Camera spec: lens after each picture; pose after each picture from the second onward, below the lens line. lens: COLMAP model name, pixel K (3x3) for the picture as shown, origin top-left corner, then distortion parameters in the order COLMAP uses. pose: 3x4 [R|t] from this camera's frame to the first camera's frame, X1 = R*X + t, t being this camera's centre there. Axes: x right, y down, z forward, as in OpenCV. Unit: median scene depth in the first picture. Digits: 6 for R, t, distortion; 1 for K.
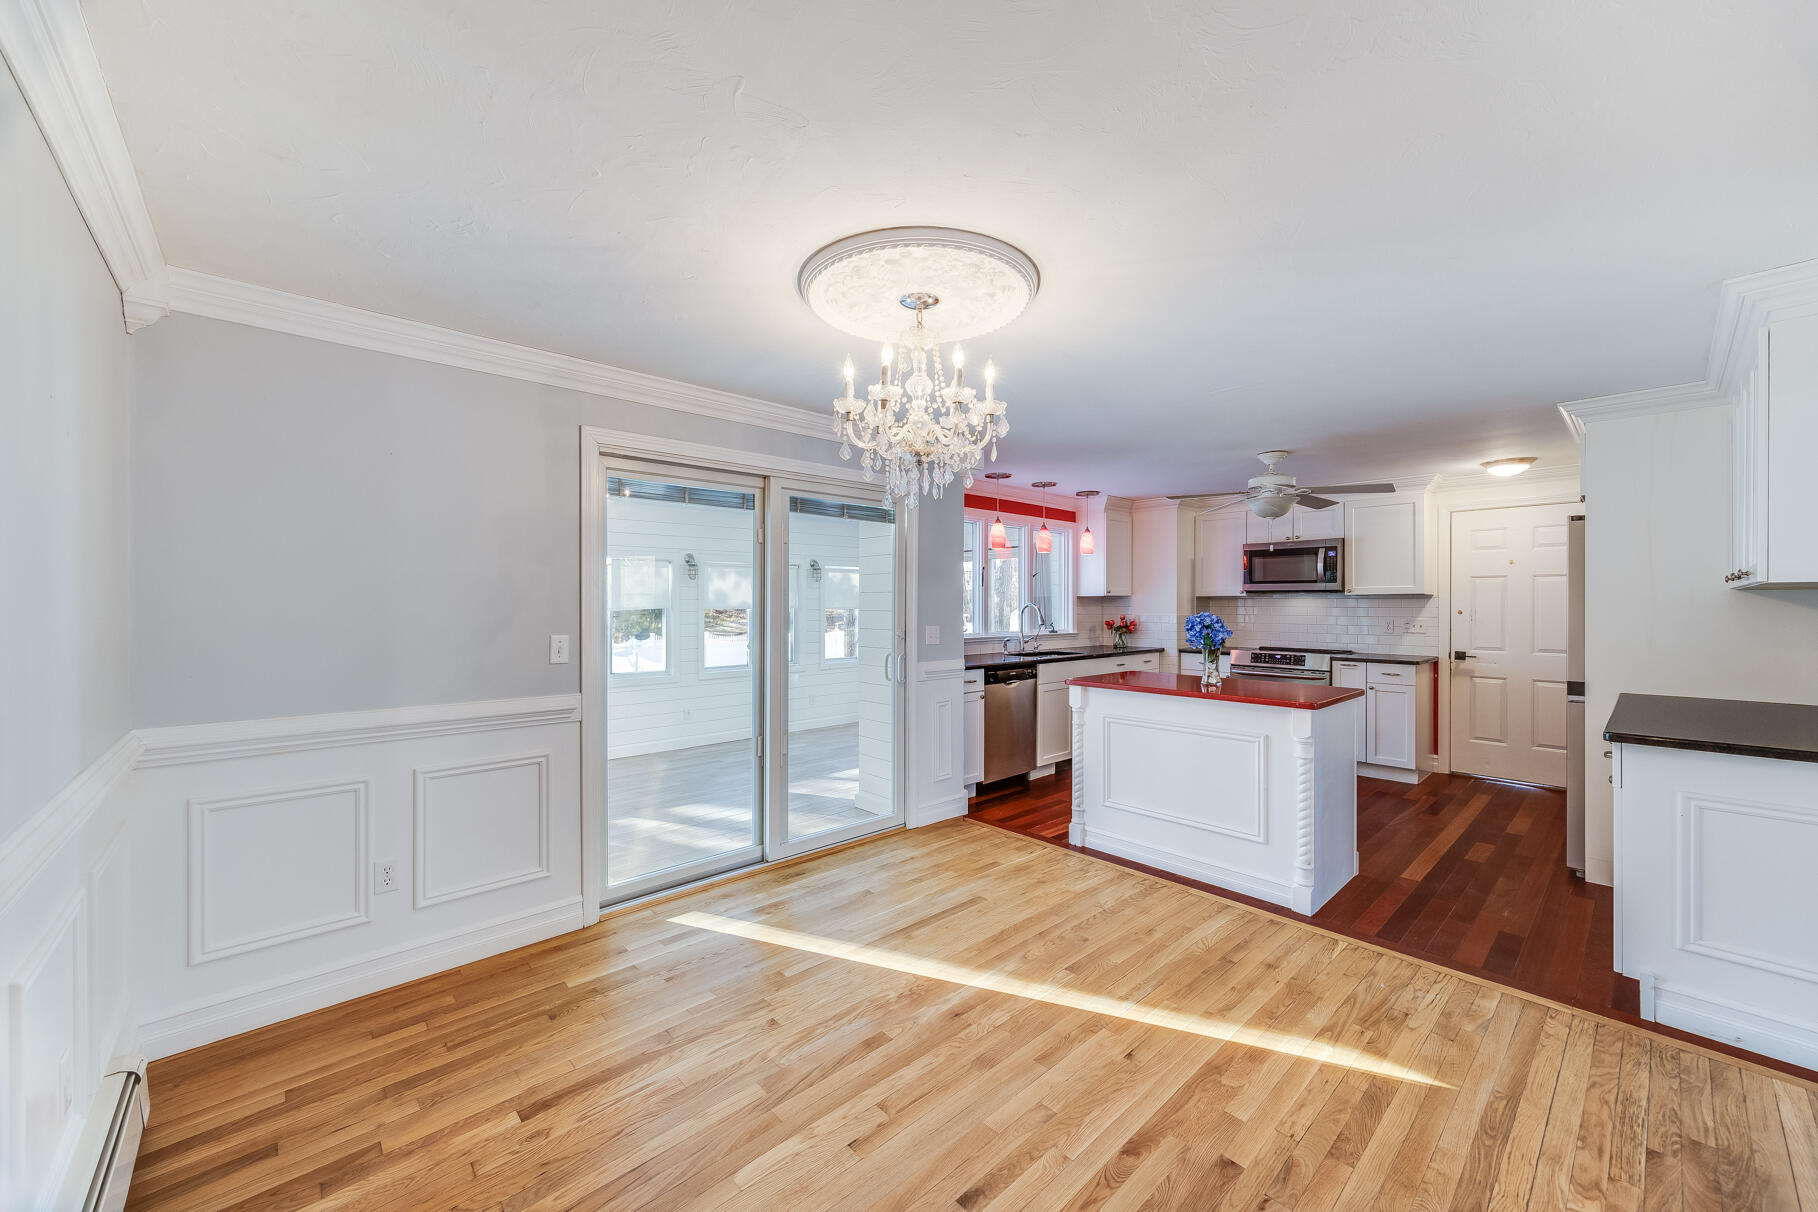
lens RADIAL K [[681.6, 0, 909.0], [0, 681.6, 606.0], [0, 0, 1]] dist [0.000251, 0.000009]
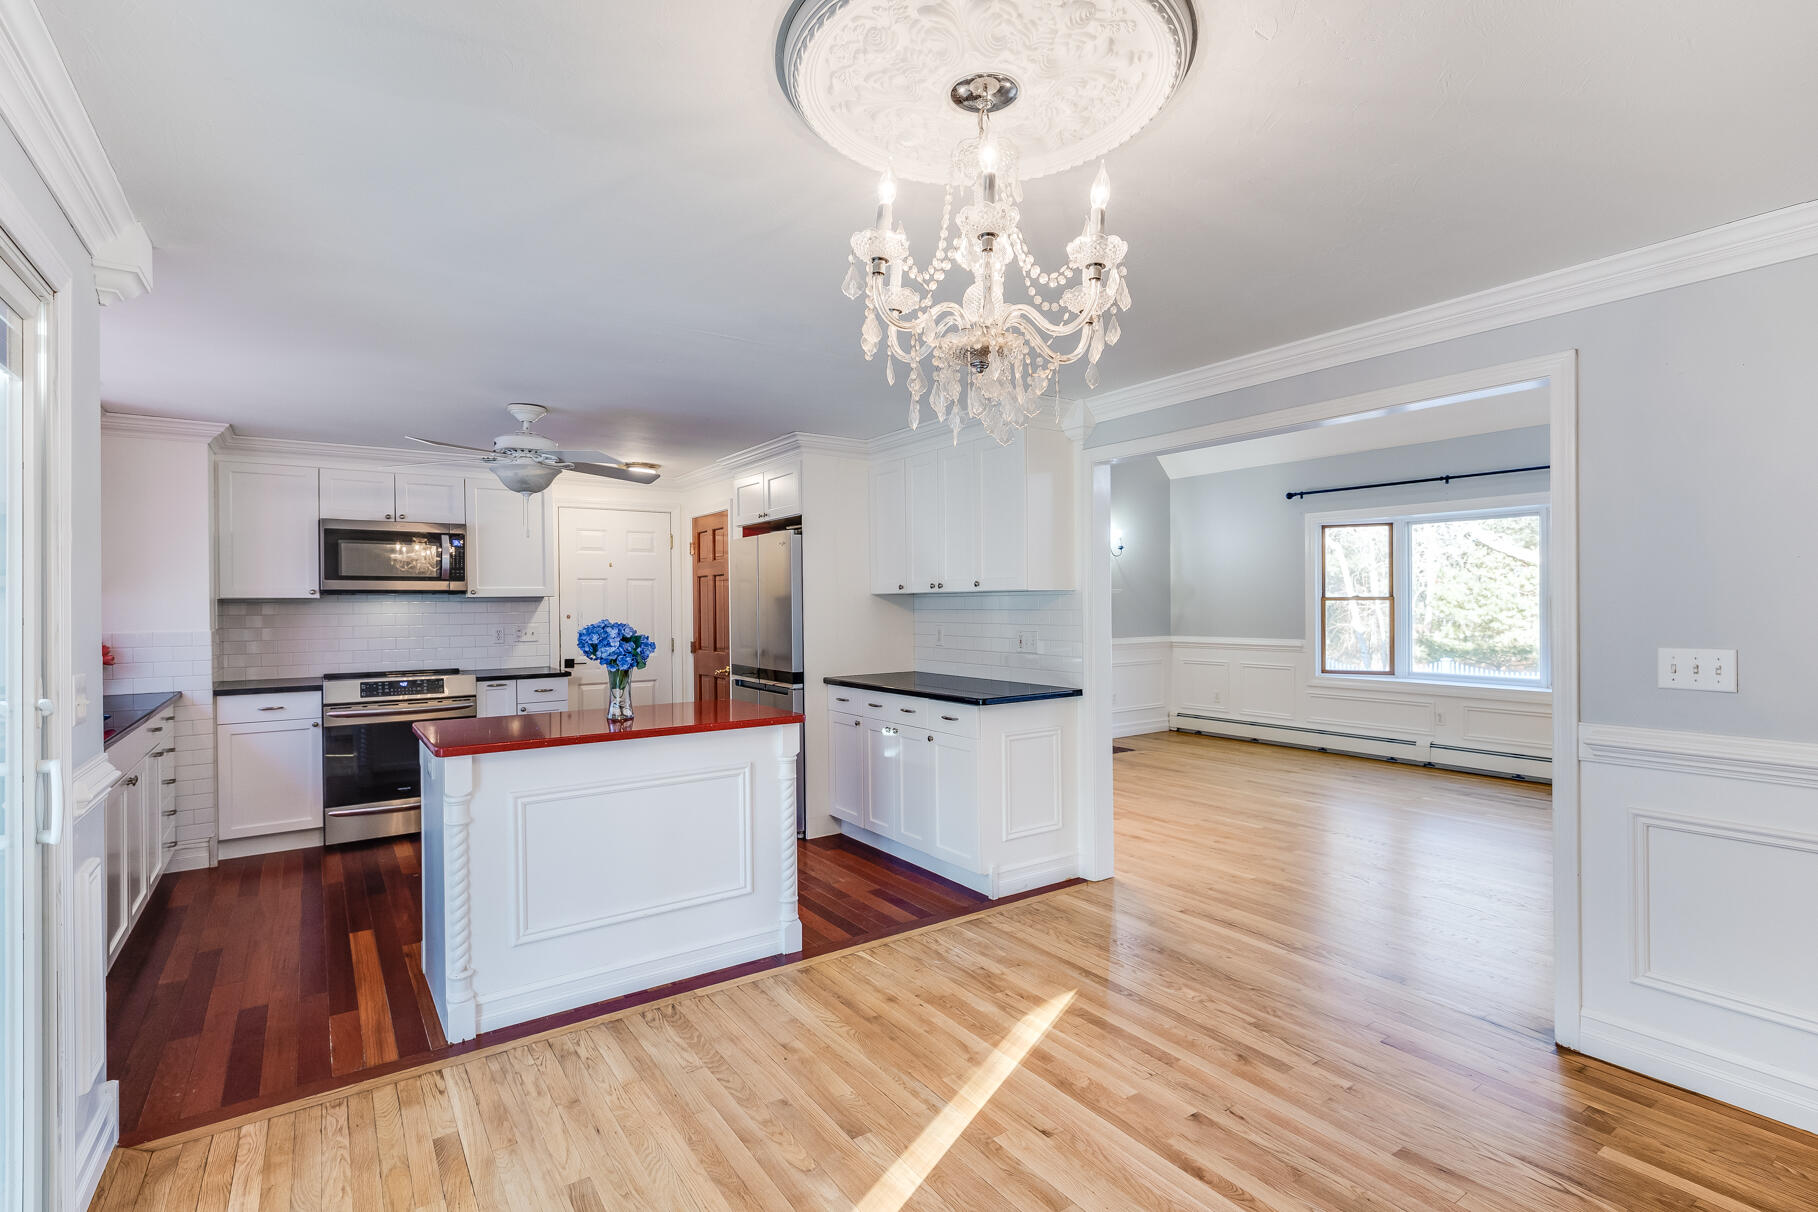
lens RADIAL K [[861.3, 0, 909.0], [0, 861.3, 606.0], [0, 0, 1]] dist [0.002523, 0.000931]
pose [[0.131845, -0.004371, 0.991261, -0.460441], [0.011981, 0.999924, 0.002815, -0.004578], [-0.991198, 0.011505, 0.131887, 0.609169]]
